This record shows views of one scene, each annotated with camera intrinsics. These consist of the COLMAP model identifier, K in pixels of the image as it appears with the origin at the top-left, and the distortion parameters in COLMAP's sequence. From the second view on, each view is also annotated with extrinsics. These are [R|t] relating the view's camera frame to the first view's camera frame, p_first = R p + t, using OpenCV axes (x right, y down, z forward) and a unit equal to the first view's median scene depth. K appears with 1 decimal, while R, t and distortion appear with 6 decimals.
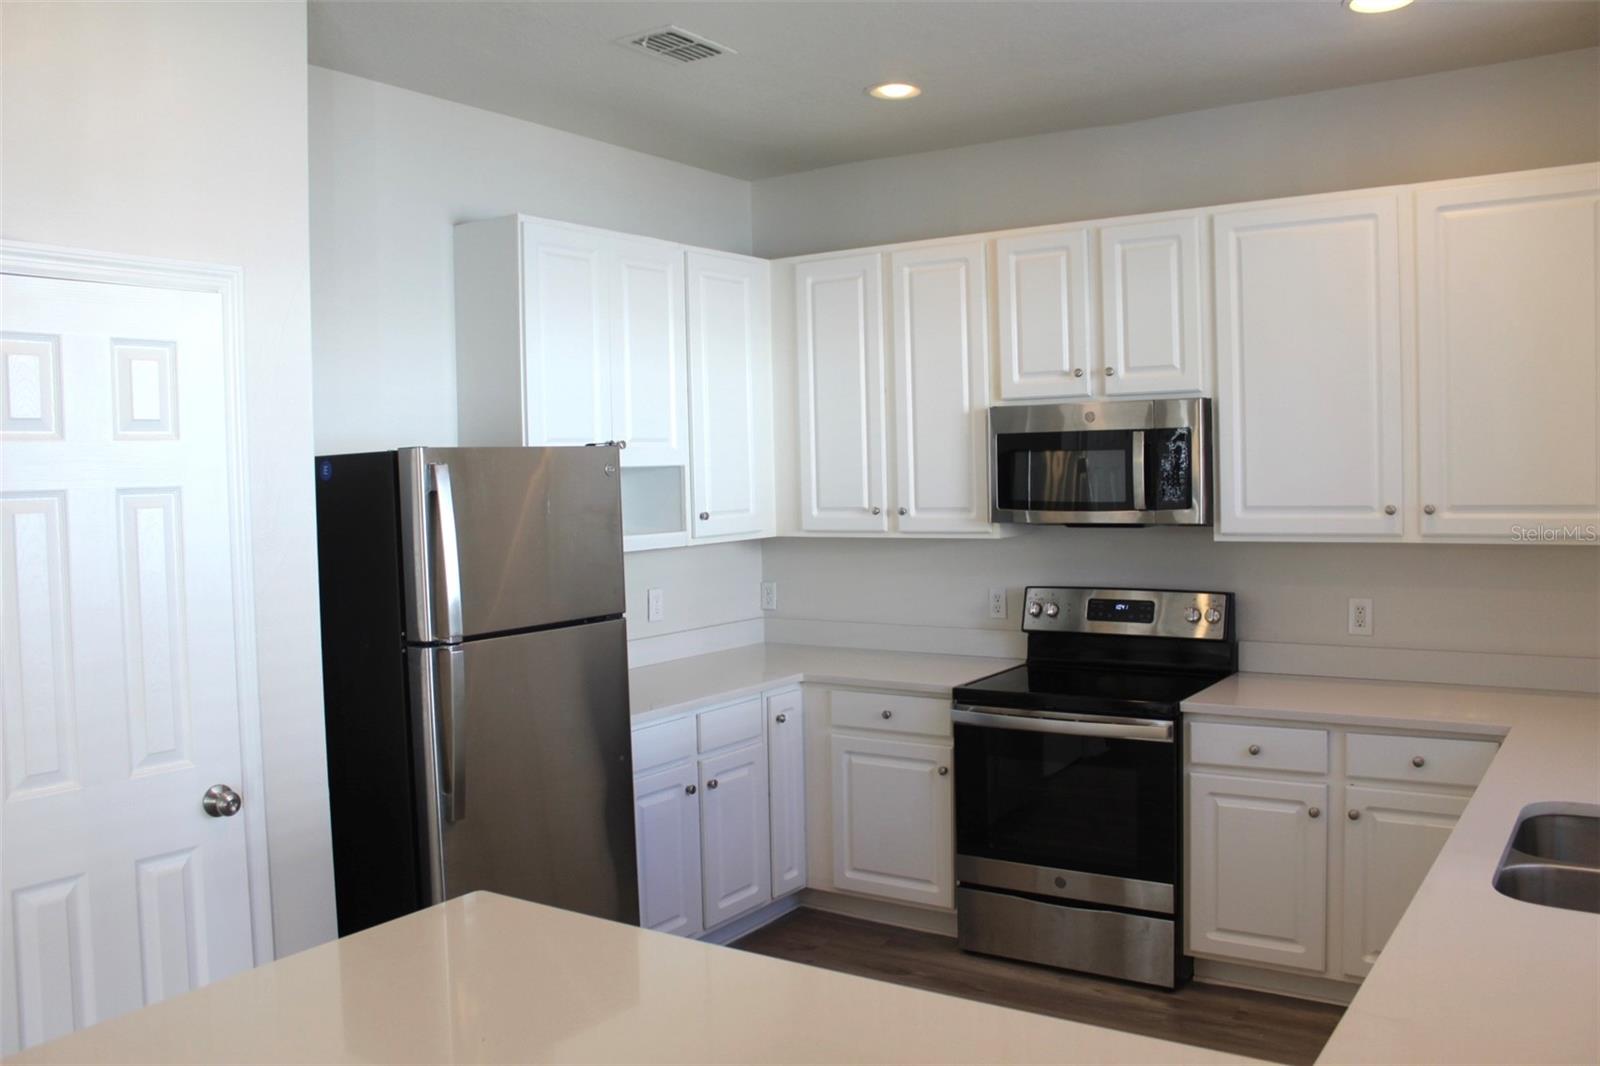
lens RADIAL K [[1362.8, 0, 798.0], [0, 1362.8, 519.3], [0, 0, 1]] dist [-0.148114, 0.128590]
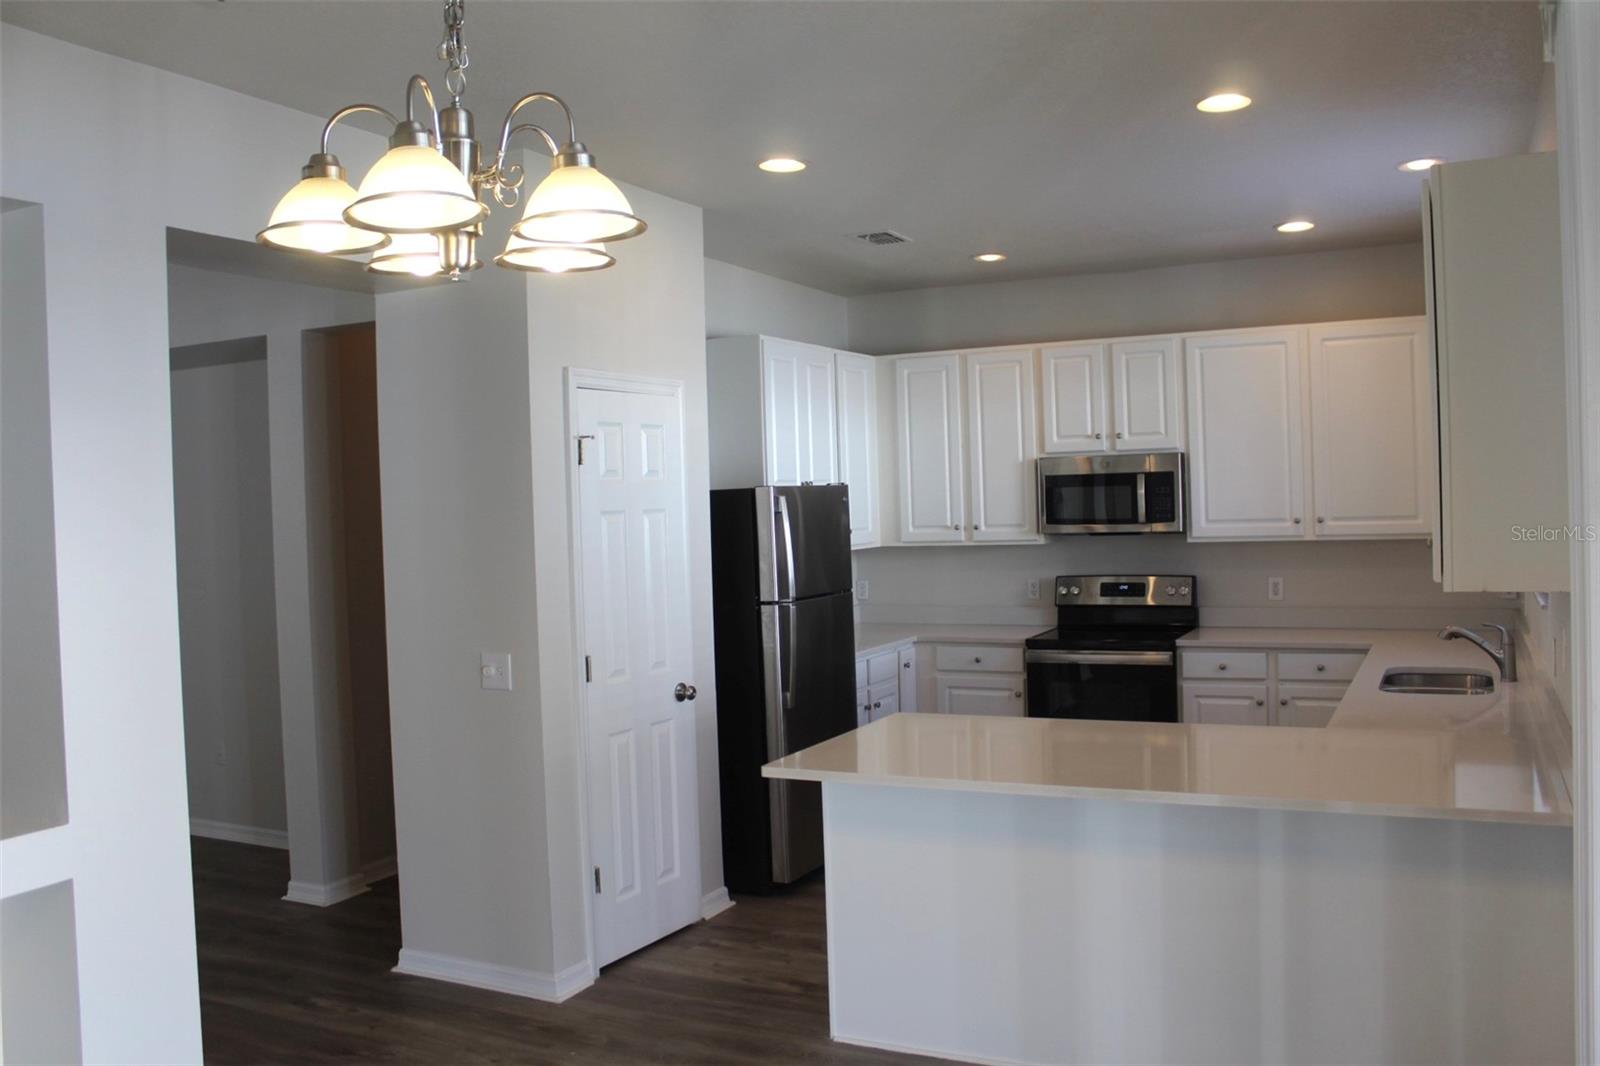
lens RADIAL K [[1362.8, 0, 815.9], [0, 1362.8, 517.7], [0, 0, 1]] dist [-0.148114, 0.128590]
pose [[0.991294, -0.008640, 0.131386, -0.335990], [0.012264, 0.999566, -0.026800, 0.024578], [-0.131097, 0.028178, 0.990969, -0.524925]]
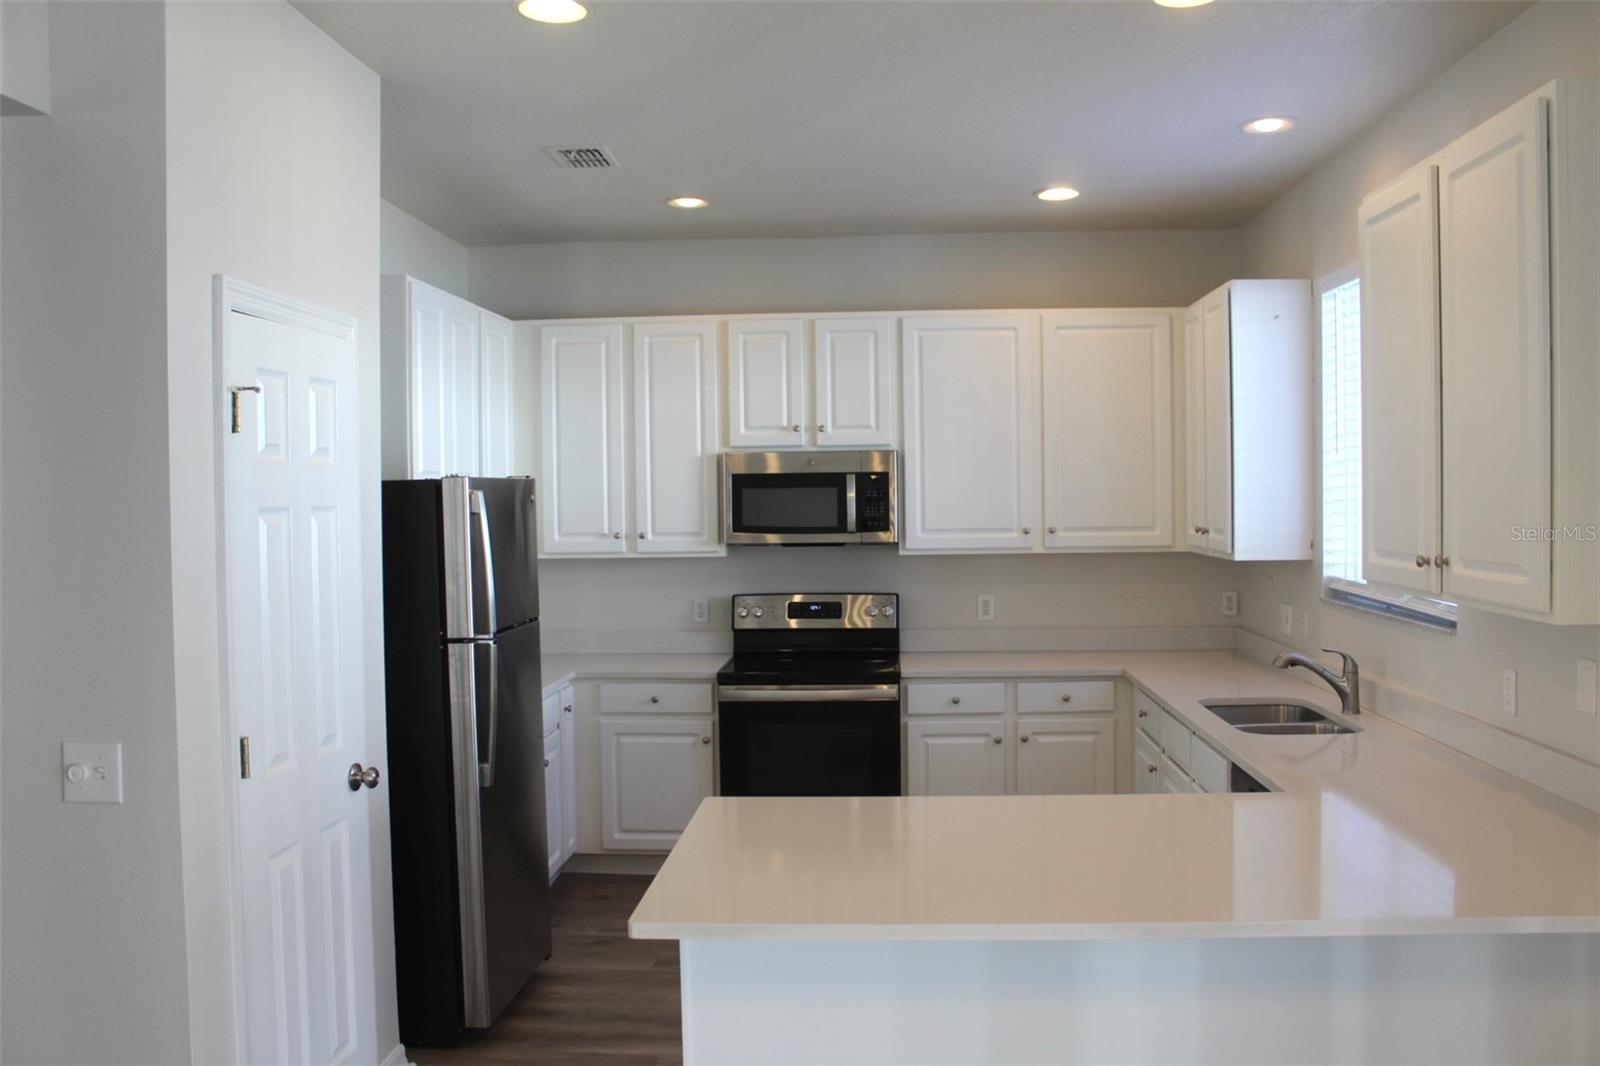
lens RADIAL K [[1362.8, 0, 820.4], [0, 1362.8, 518.1], [0, 0, 1]] dist [-0.148114, 0.128590]
pose [[0.859741, 0.003224, 0.510720, -0.466883], [0.012276, 0.999561, -0.026976, 0.015275], [-0.510582, 0.029462, 0.859324, -0.150807]]
